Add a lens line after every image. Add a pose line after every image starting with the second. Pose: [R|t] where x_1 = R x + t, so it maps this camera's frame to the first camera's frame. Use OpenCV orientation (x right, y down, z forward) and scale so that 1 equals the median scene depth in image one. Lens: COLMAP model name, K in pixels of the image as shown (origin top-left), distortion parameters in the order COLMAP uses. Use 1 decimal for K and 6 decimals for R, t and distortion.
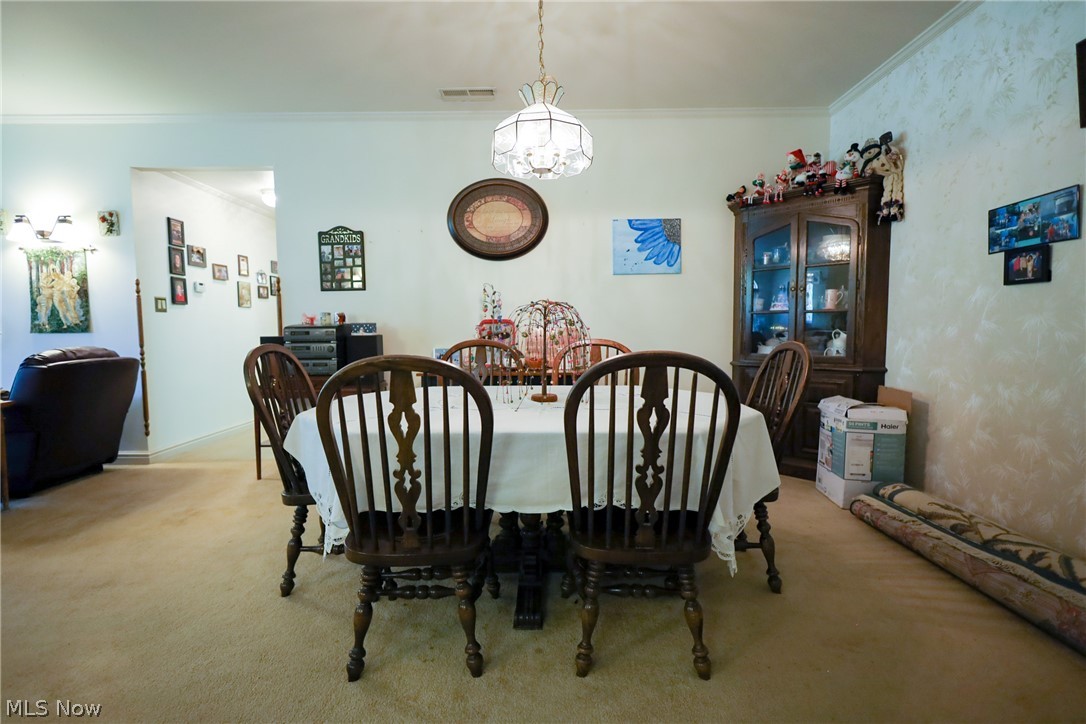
lens RADIAL K [[499.3, 0, 543.5], [0, 499.3, 361.6], [0, 0, 1]] dist [0.000771, -0.001059]
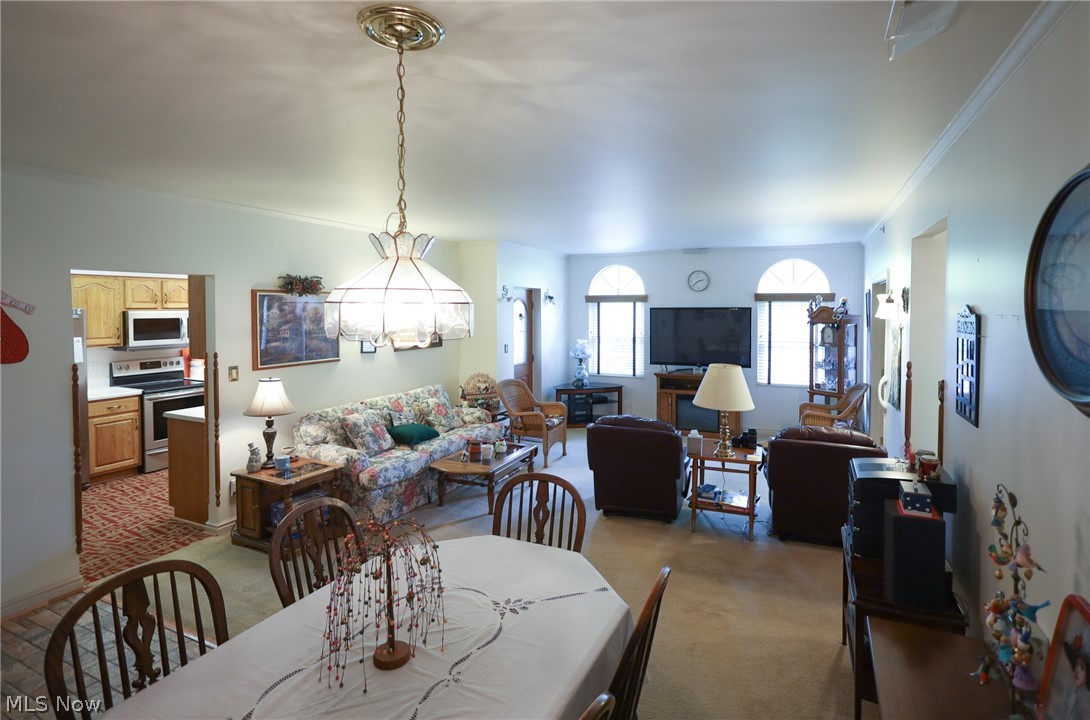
lens RADIAL K [[544.9, 0, 553.5], [0, 544.9, 317.4], [0, 0, 1]] dist [0.003654, 0.000646]
pose [[-0.424634, 0.022425, -0.905087, 0.331268], [-0.057757, 0.996986, 0.051800, -0.254273], [0.903521, 0.074271, -0.422059, 0.822516]]
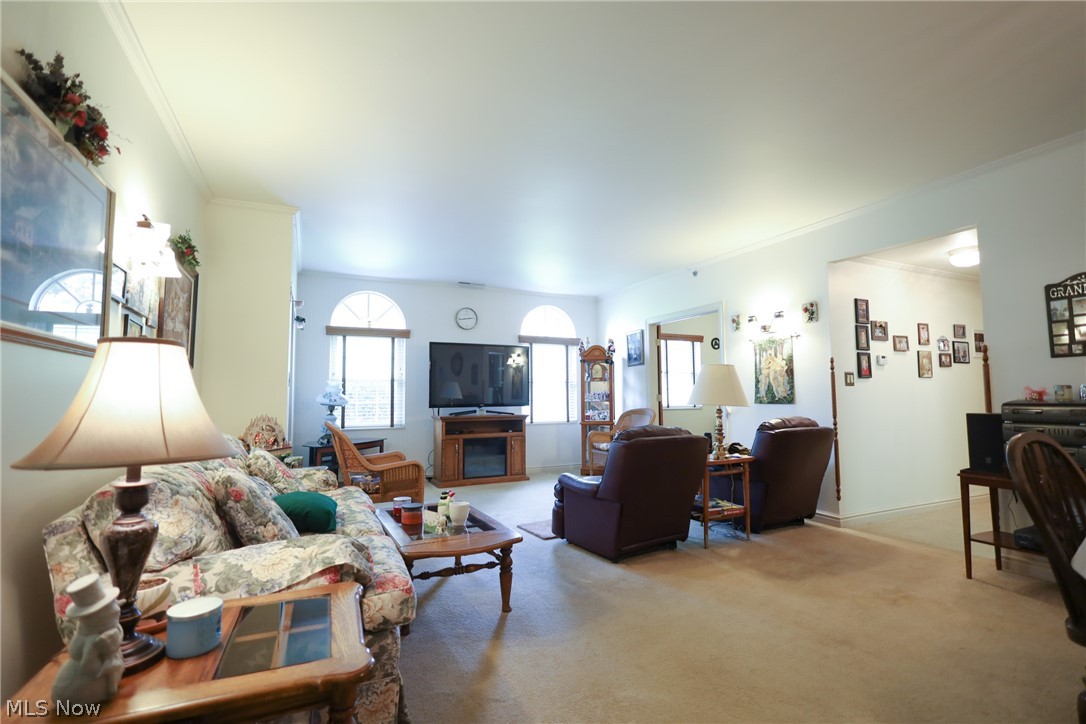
lens RADIAL K [[499.3, 0, 542.1], [0, 499.3, 359.9], [0, 0, 1]] dist [0.000771, -0.001059]
pose [[0.419140, -0.060164, -0.905926, -0.064092], [-0.059432, 0.993844, -0.093500, -0.014892], [0.905974, 0.093030, 0.412984, -0.060270]]
